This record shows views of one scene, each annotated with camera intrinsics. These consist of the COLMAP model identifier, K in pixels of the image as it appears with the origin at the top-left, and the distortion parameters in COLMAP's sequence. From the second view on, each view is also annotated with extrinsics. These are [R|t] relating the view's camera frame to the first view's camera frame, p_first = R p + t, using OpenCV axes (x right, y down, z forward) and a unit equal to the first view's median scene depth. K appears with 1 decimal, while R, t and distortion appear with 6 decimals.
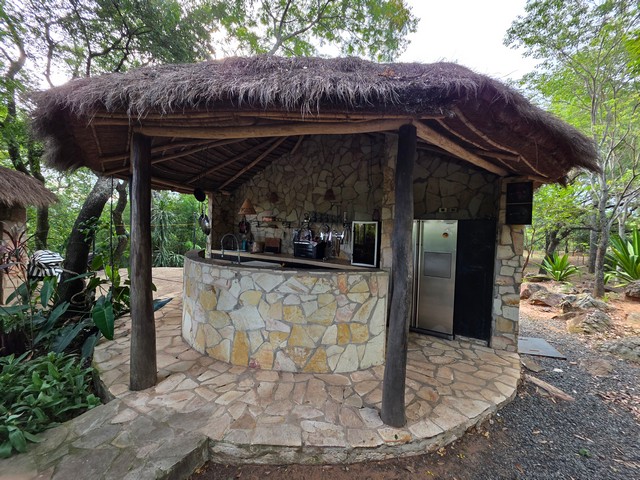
lens RADIAL K [[257.2, 0, 320.1], [0, 257.2, 240.2], [0, 0, 1]] dist [0.003002, 0.000821]
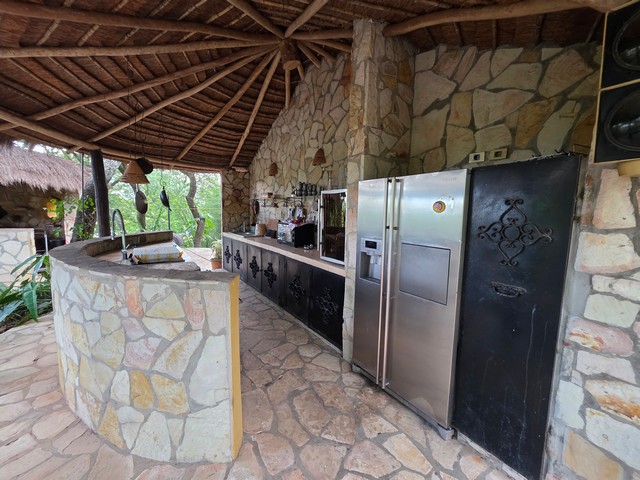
lens RADIAL K [[257.2, 0, 319.8], [0, 257.2, 240.0], [0, 0, 1]] dist [0.003002, 0.000821]
pose [[0.913238, 0.033376, -0.406058, 0.421688], [-0.010781, 0.998270, 0.057806, 0.011774], [0.407284, -0.048413, 0.912017, 0.449360]]
